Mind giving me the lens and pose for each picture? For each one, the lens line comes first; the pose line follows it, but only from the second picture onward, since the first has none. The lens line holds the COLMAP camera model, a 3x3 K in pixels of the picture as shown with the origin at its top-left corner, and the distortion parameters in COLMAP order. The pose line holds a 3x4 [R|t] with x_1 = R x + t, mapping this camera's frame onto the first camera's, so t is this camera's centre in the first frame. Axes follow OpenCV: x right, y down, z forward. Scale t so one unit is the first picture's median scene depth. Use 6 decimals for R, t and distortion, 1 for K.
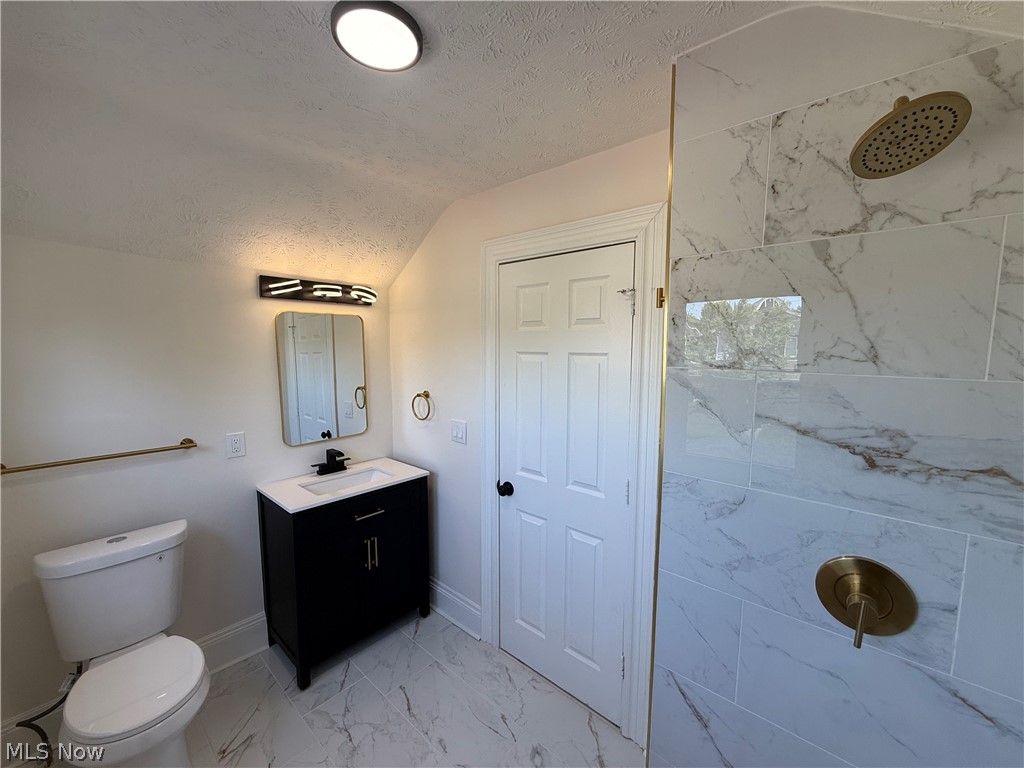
lens RADIAL K [[408.1, 0, 509.8], [0, 408.1, 384.5], [0, 0, 1]] dist [-0.000268, -0.000295]
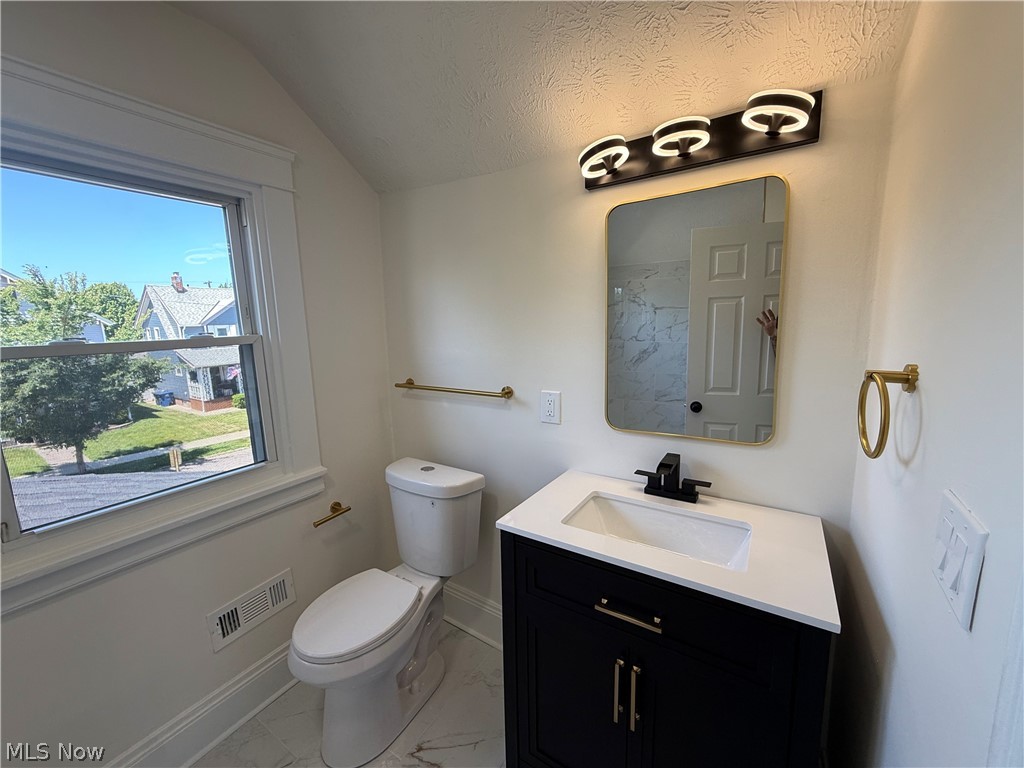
lens RADIAL K [[408.1, 0, 509.8], [0, 408.1, 384.5], [0, 0, 1]] dist [-0.000268, -0.000295]
pose [[0.153126, 0.141715, -0.977993, 0.041307], [-0.069310, 0.988767, 0.132424, 0.012403], [0.985773, 0.047507, 0.161228, 0.754595]]
